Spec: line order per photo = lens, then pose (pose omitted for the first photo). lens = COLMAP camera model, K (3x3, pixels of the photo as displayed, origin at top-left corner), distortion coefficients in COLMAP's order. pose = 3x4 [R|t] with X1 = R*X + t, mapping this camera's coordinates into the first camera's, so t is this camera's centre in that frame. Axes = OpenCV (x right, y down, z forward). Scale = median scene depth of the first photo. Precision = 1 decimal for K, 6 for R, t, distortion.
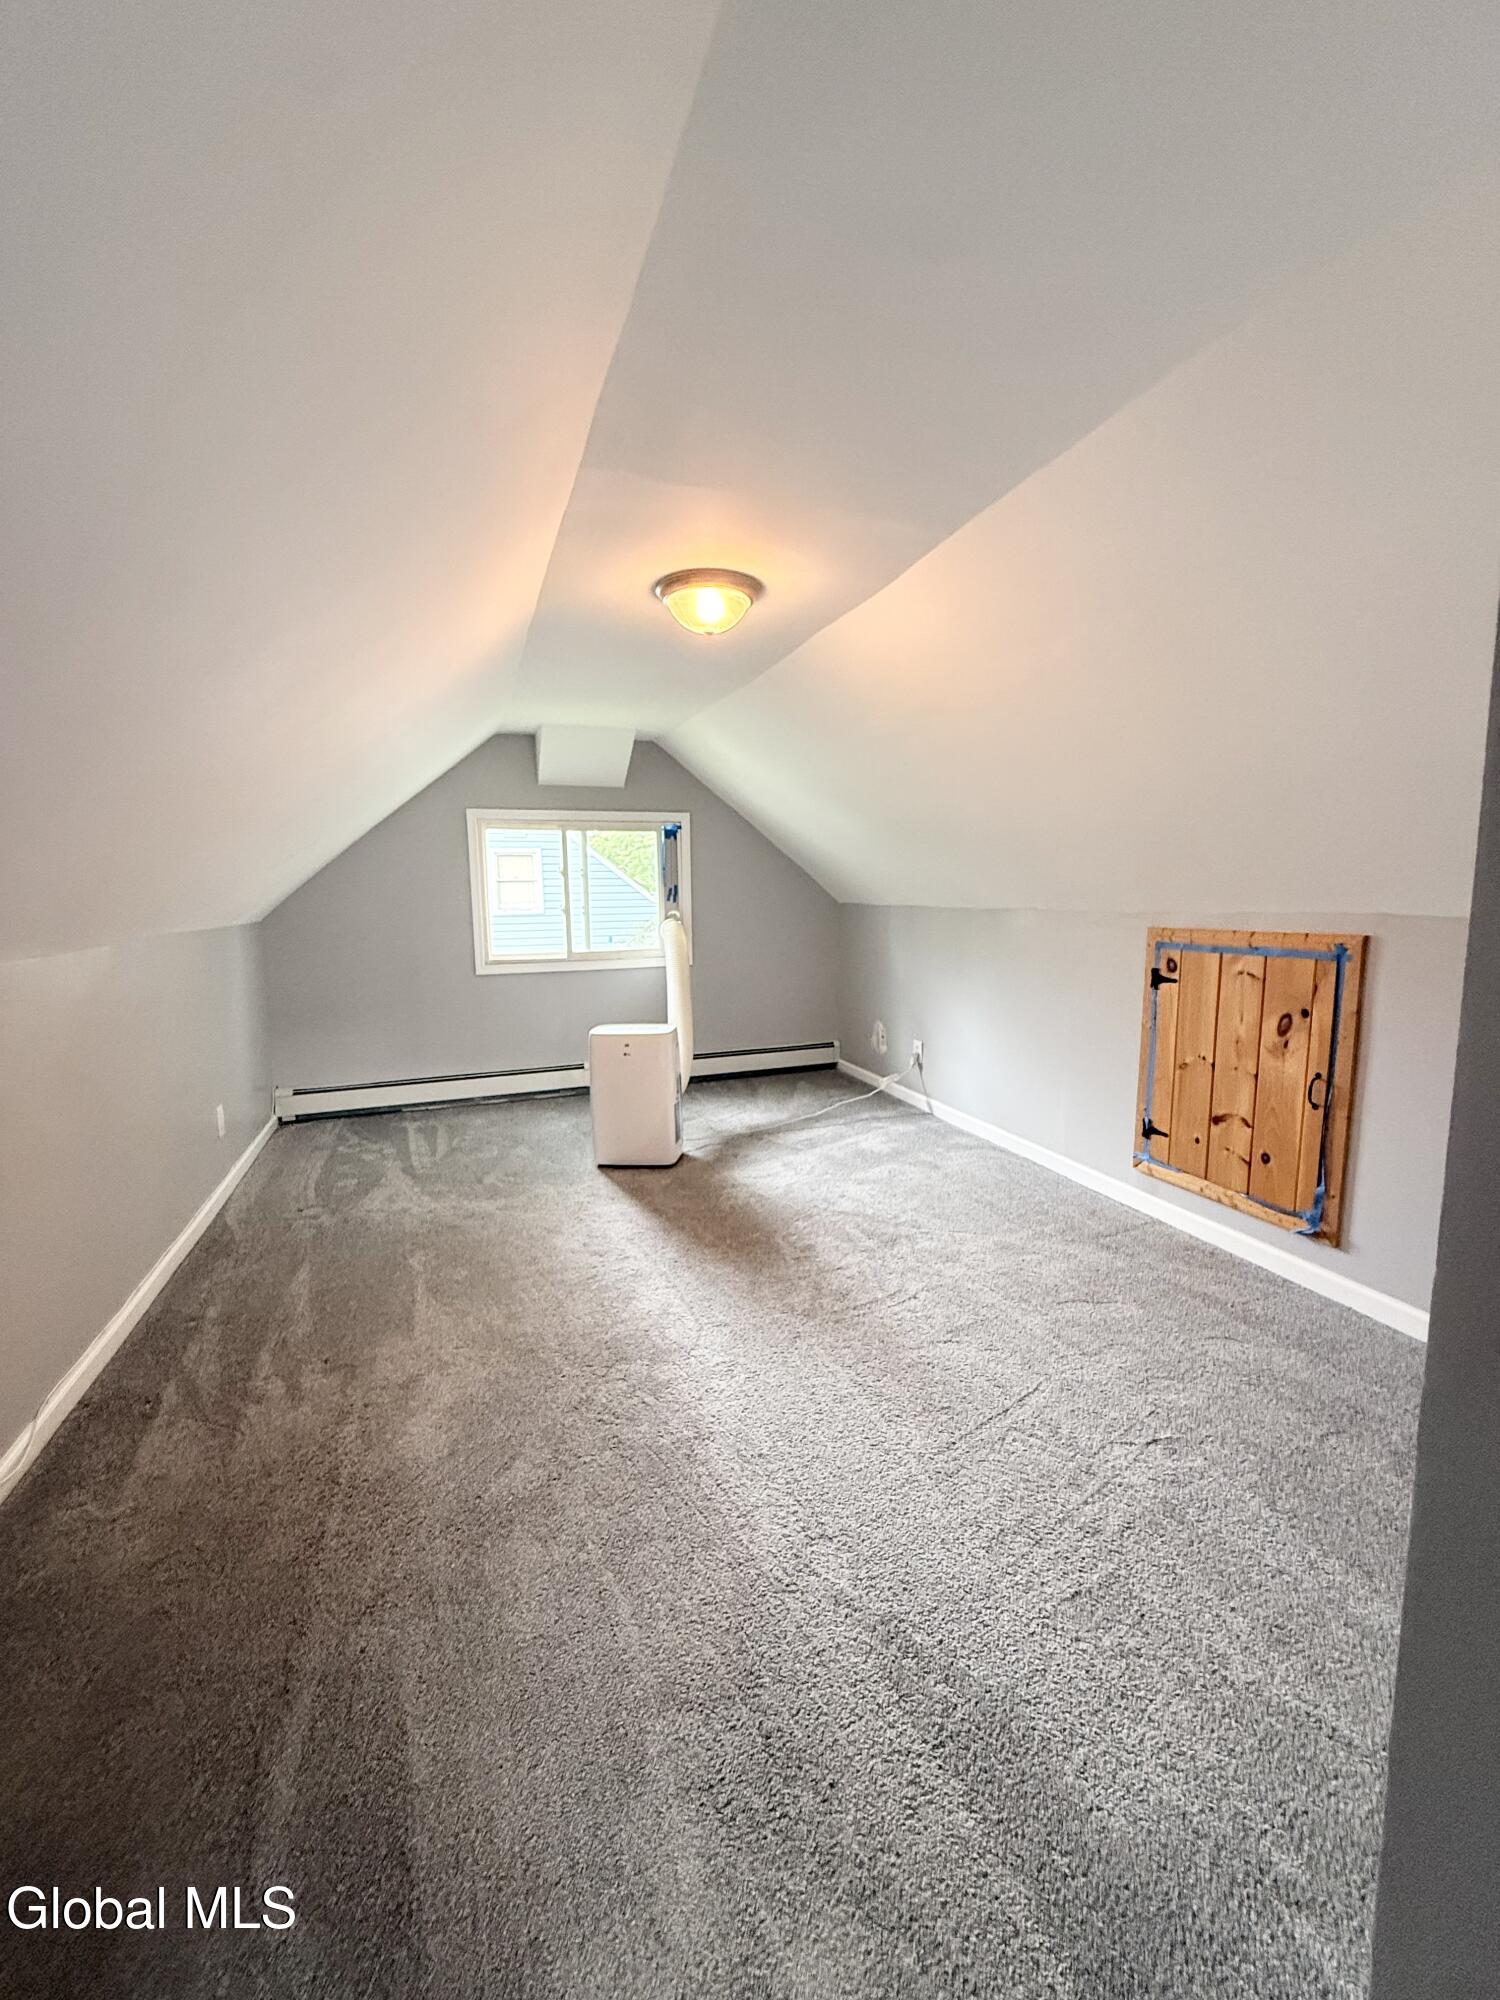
lens RADIAL K [[798.5, 0, 751.1], [0, 798.5, 998.5], [0, 0, 1]] dist [-0.003951, -0.000001]
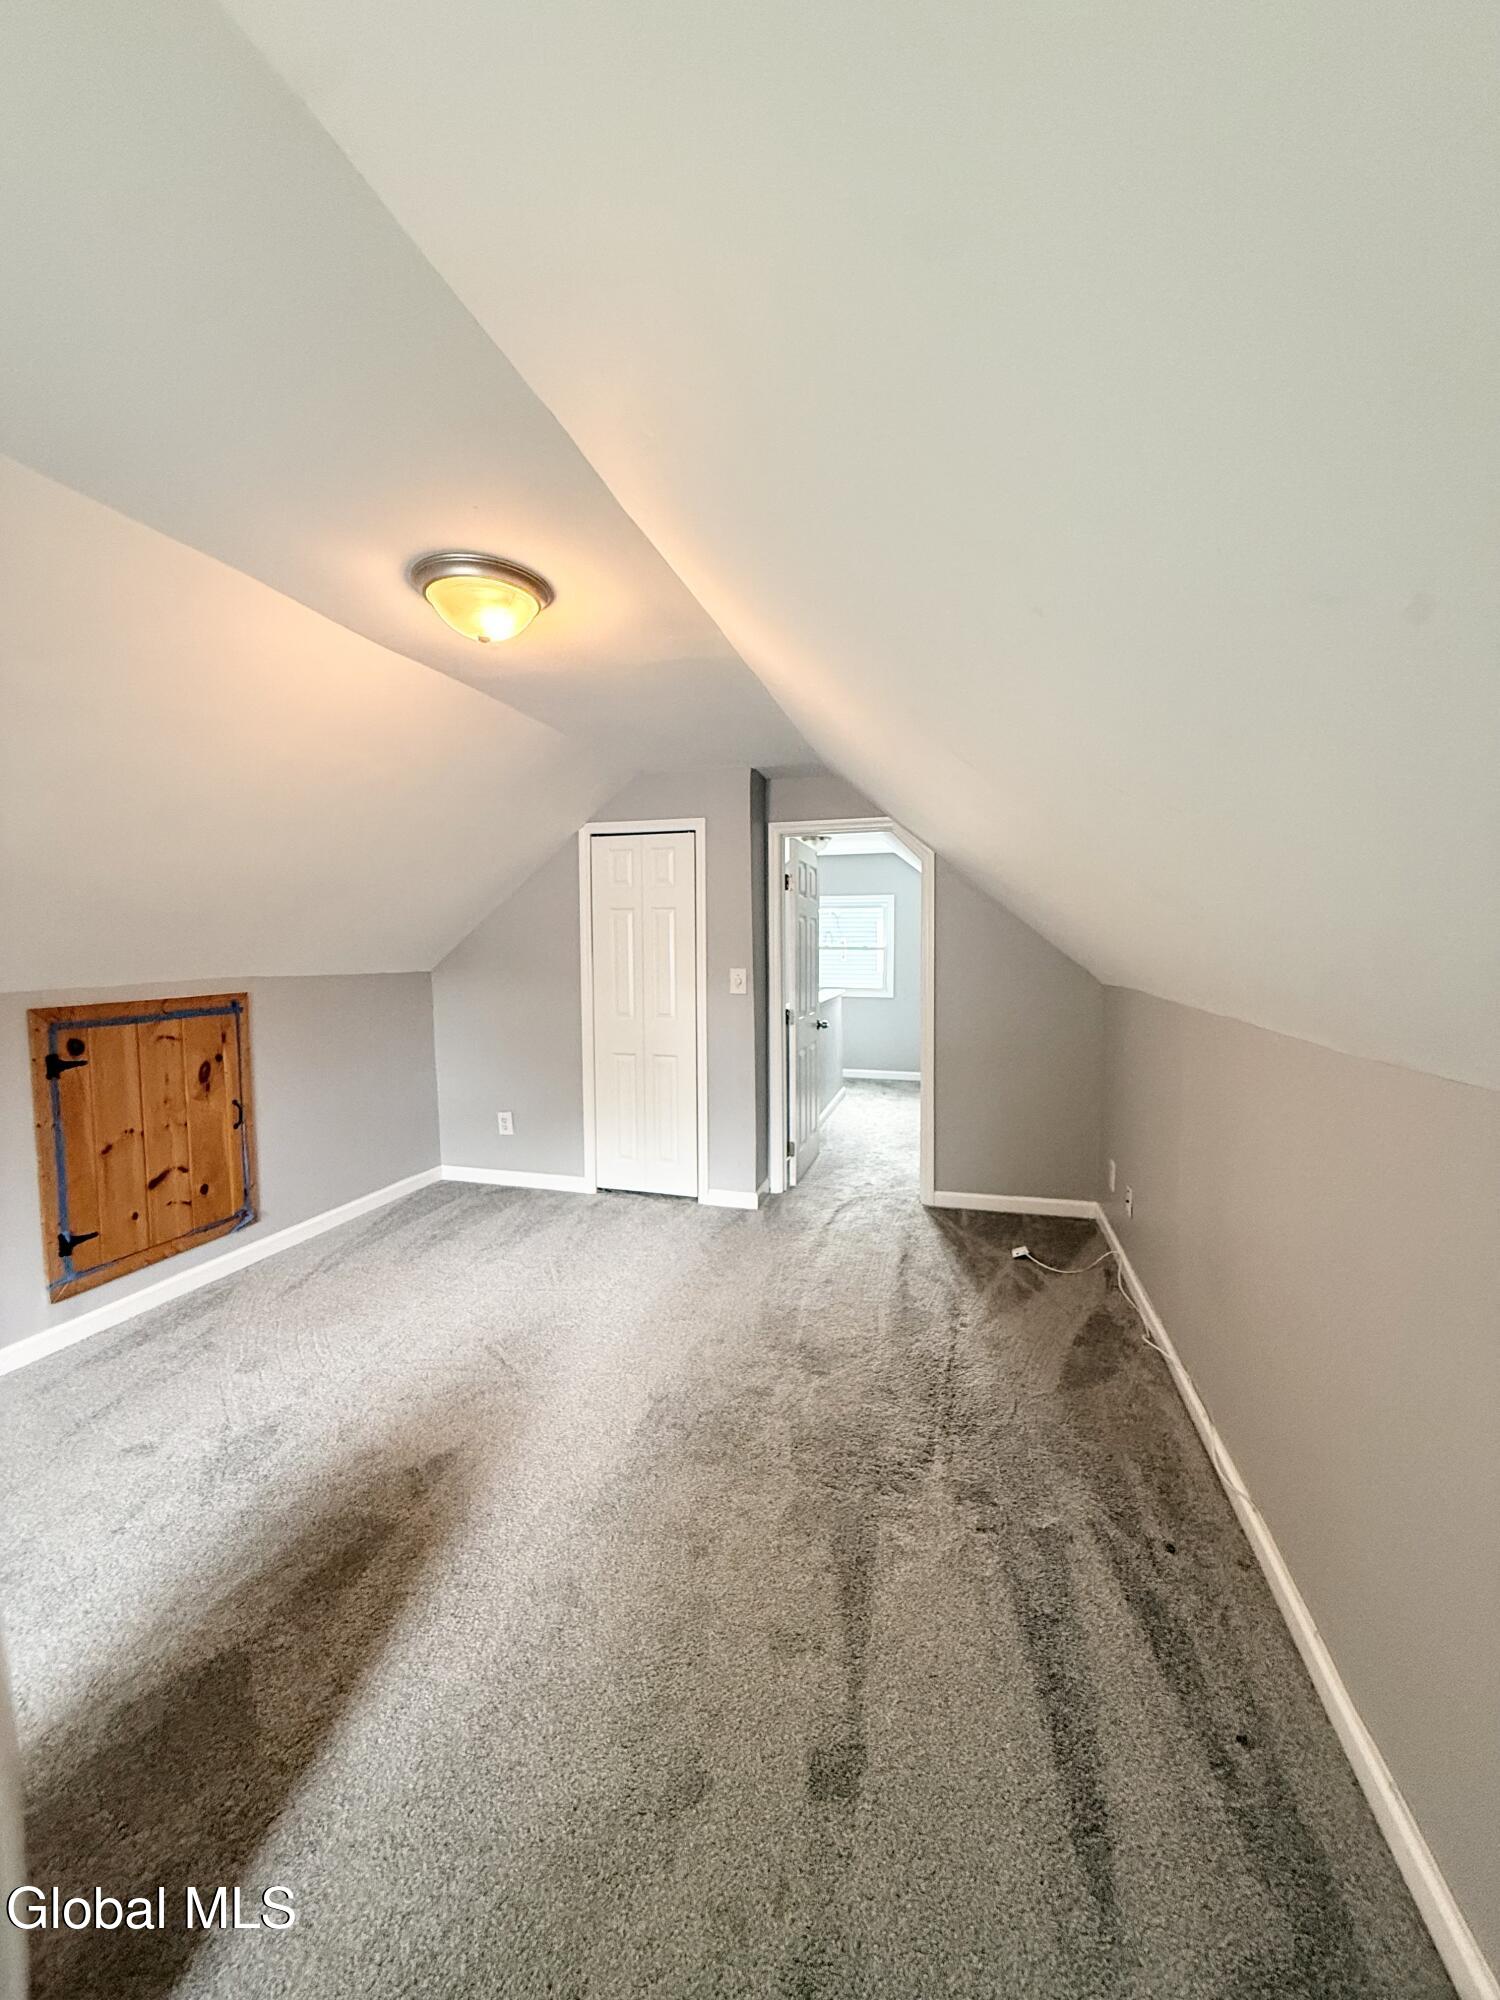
lens RADIAL K [[798.5, 0, 750.2], [0, 798.5, 997.5], [0, 0, 1]] dist [-0.003951, -0.000001]
pose [[-0.812692, -0.021085, 0.582312, -0.648954], [0.093279, 0.981749, 0.165732, -0.186000], [-0.575179, 0.189007, -0.795893, 1.358814]]
